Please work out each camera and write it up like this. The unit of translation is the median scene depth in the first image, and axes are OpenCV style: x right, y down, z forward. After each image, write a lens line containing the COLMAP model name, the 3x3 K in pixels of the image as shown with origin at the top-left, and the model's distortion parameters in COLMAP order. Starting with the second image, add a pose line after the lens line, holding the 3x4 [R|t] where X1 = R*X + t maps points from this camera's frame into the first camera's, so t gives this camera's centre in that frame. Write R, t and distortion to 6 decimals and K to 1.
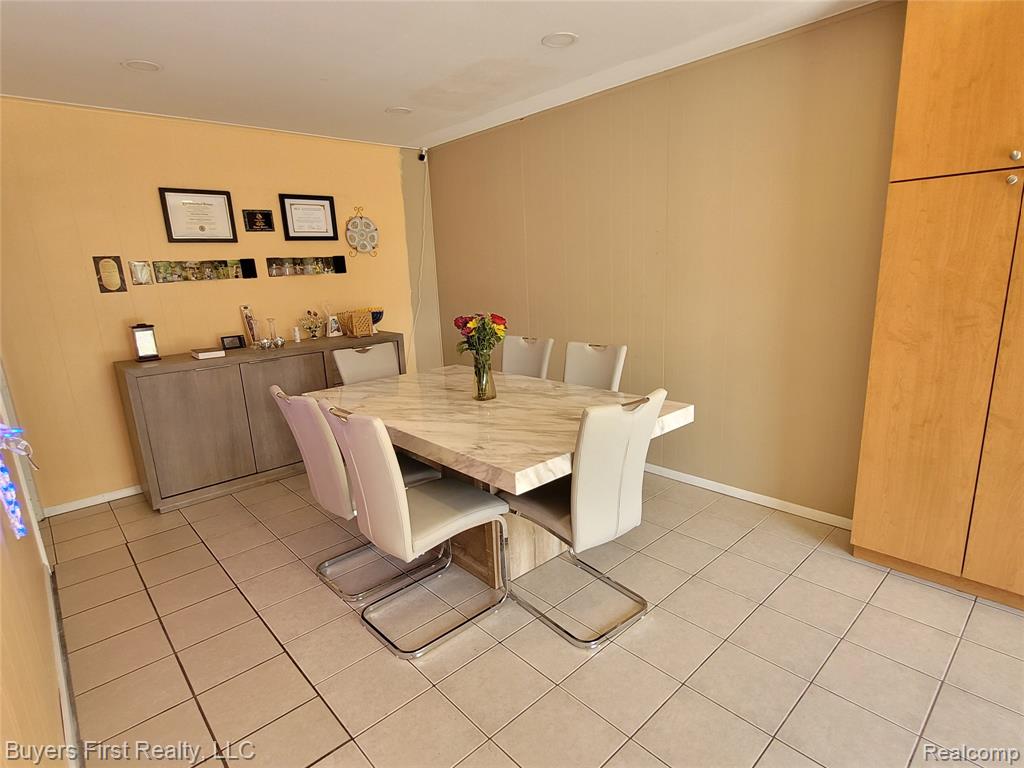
lens RADIAL K [[531.5, 0, 516.5], [0, 531.5, 391.9], [0, 0, 1]] dist [-0.001708, -0.002848]
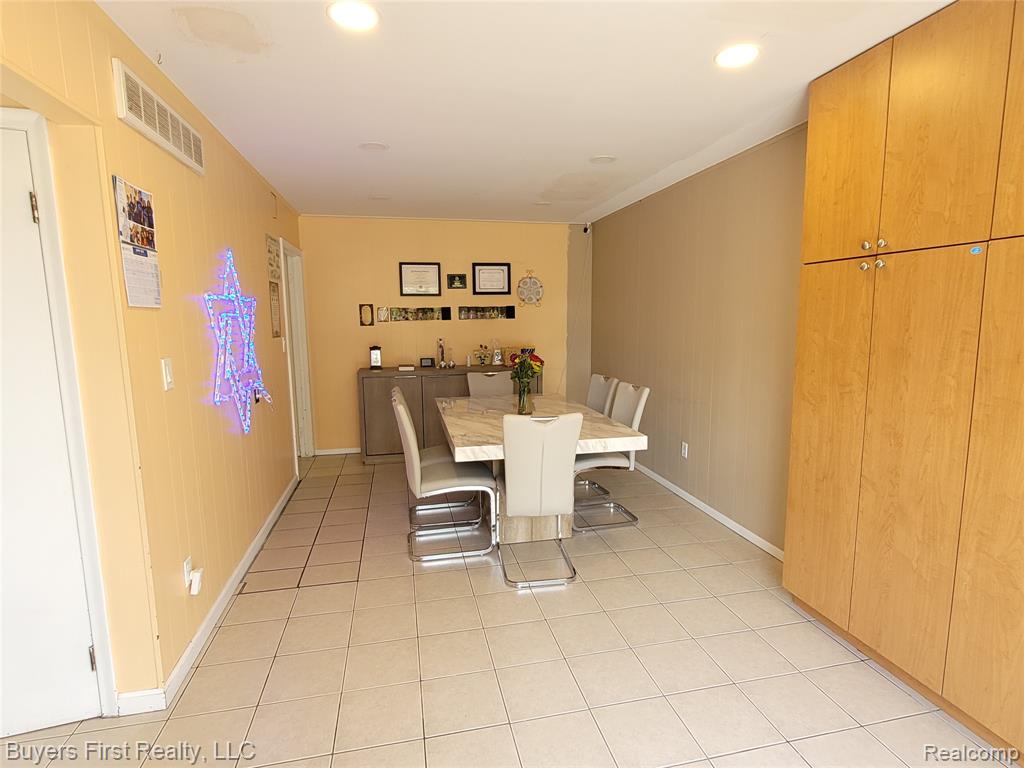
lens RADIAL K [[531.5, 0, 517.0], [0, 531.5, 383.3], [0, 0, 1]] dist [-0.001708, -0.002848]
pose [[0.862000, 0.097413, -0.497461, 0.443380], [-0.141957, 0.988484, -0.052417, 0.007042], [0.486626, 0.115802, 0.865901, -0.161794]]
